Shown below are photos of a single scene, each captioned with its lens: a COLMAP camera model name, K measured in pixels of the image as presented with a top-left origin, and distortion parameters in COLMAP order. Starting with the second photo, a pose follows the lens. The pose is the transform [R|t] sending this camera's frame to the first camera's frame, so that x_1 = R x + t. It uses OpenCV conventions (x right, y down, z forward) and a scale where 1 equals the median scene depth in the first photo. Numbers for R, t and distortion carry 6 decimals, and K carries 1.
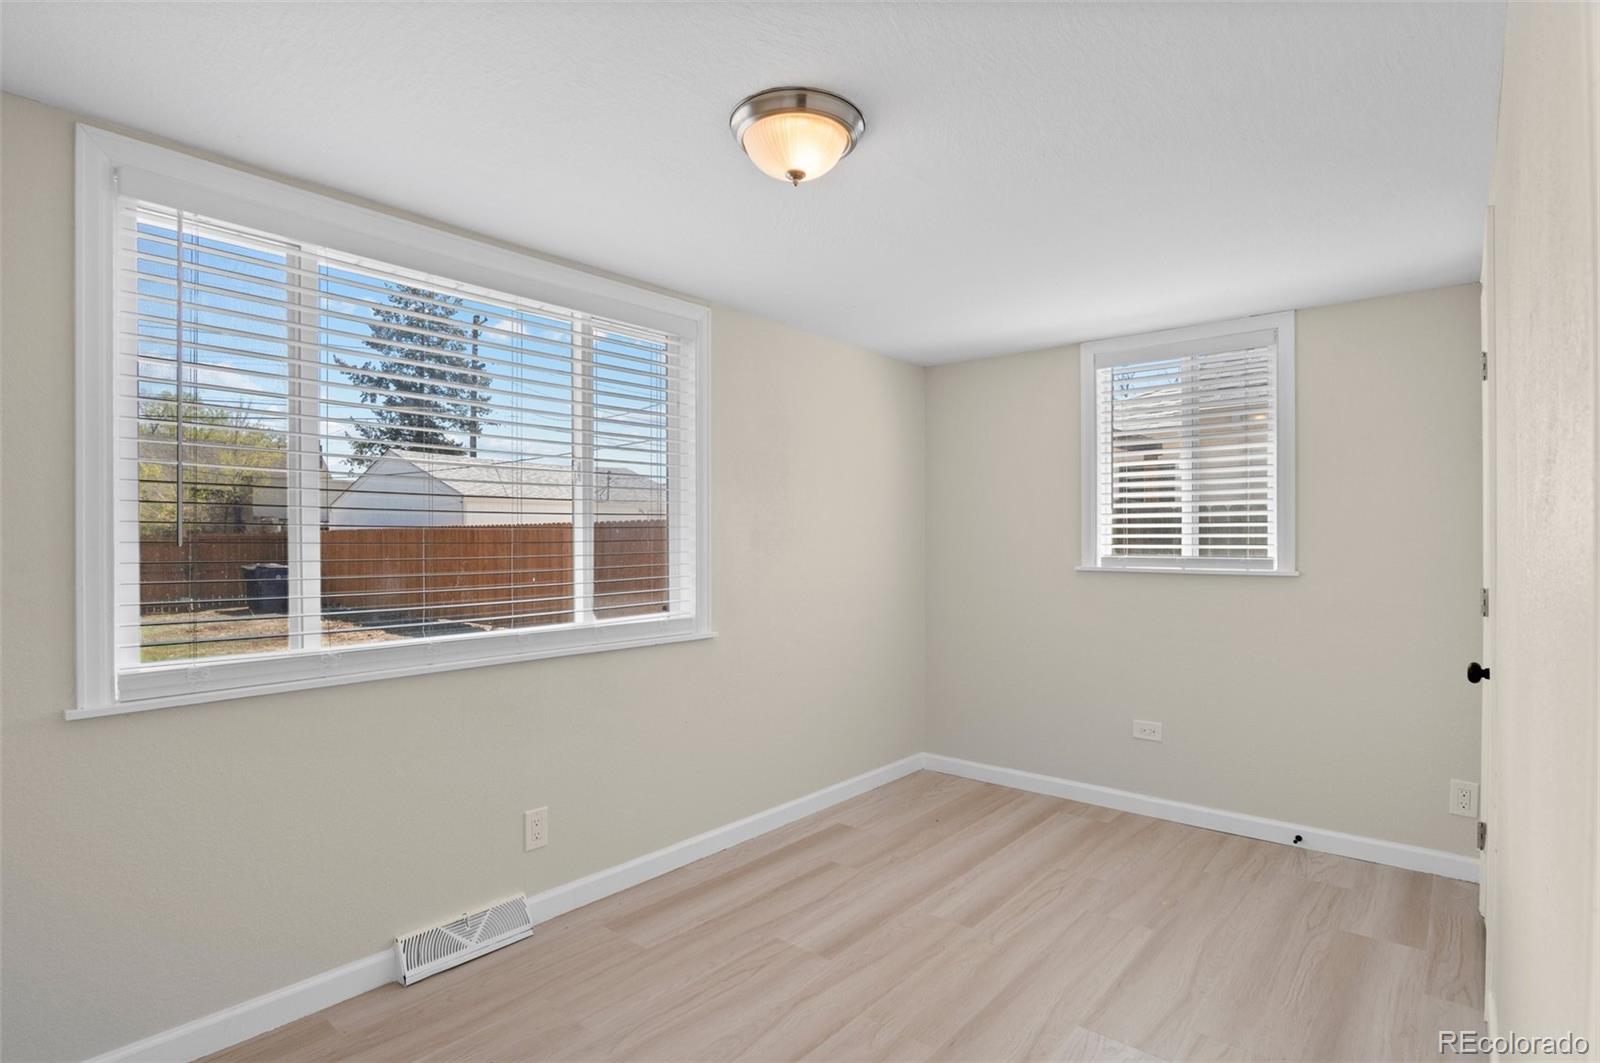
lens RADIAL K [[811.5, 0, 797.7], [0, 811.5, 535.4], [0, 0, 1]] dist [-0.001935, -0.000187]
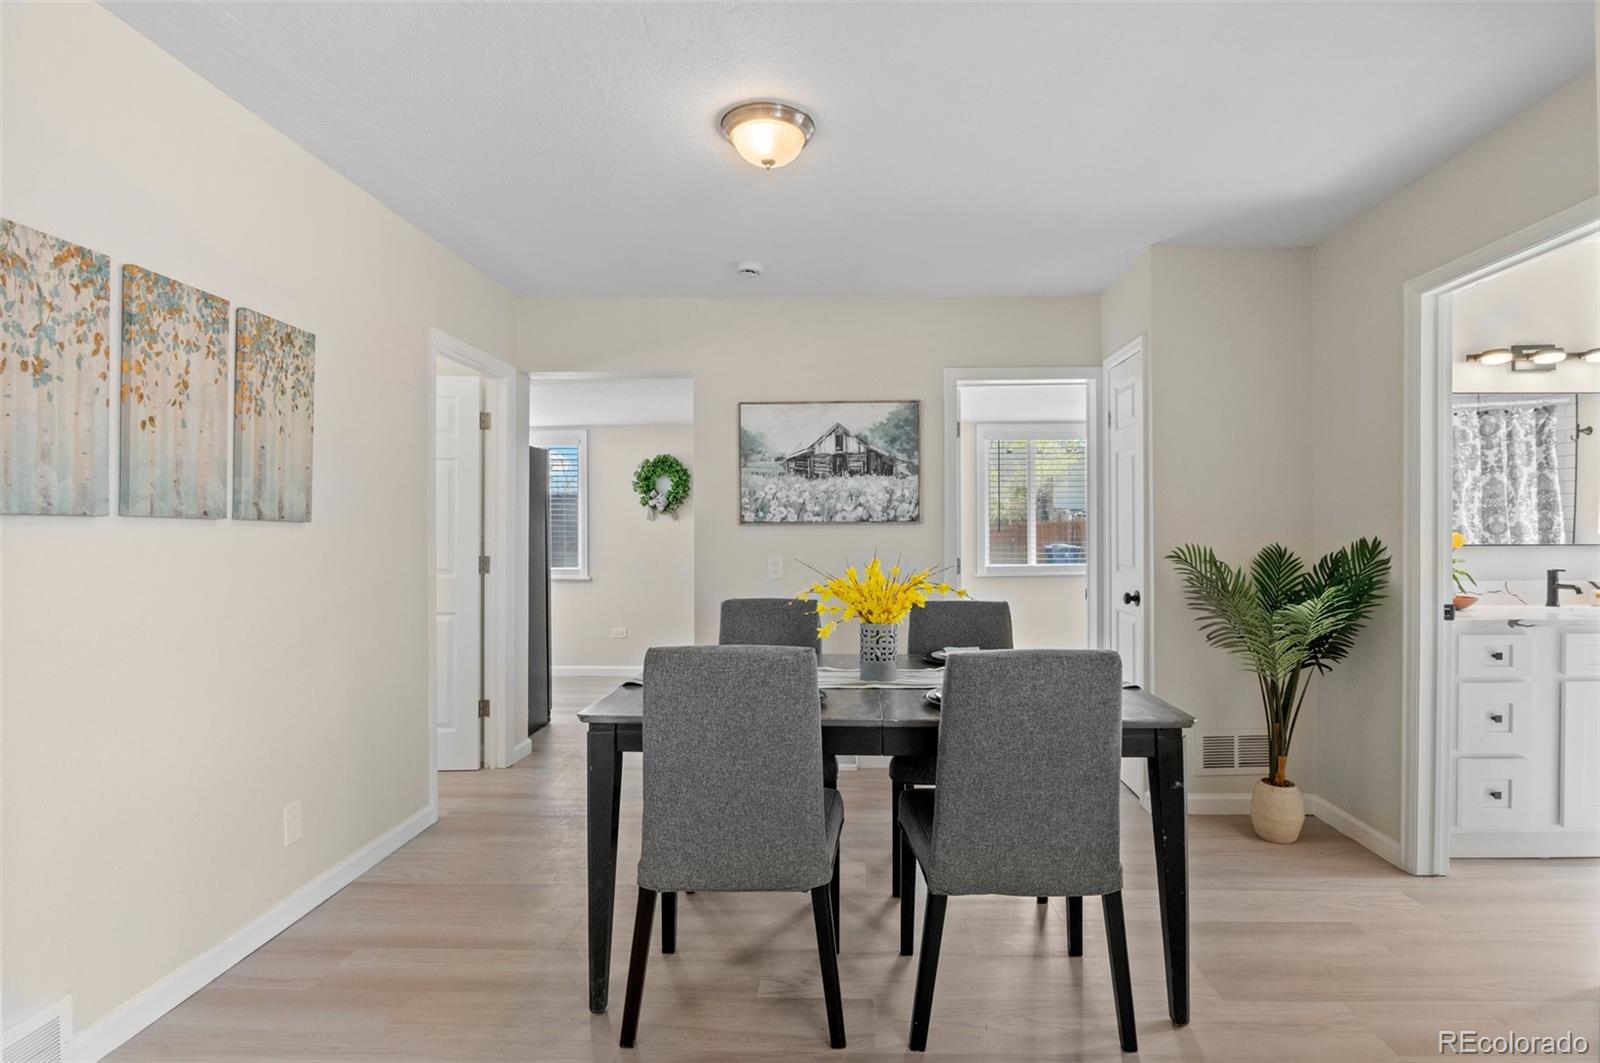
lens RADIAL K [[811.5, 0, 804.7], [0, 811.5, 530.1], [0, 0, 1]] dist [-0.001935, -0.000187]
pose [[0.621547, -0.001585, -0.783375, 0.895615], [0.011845, 0.999903, 0.007375, -0.016953], [0.783287, -0.013863, 0.621506, -1.123035]]
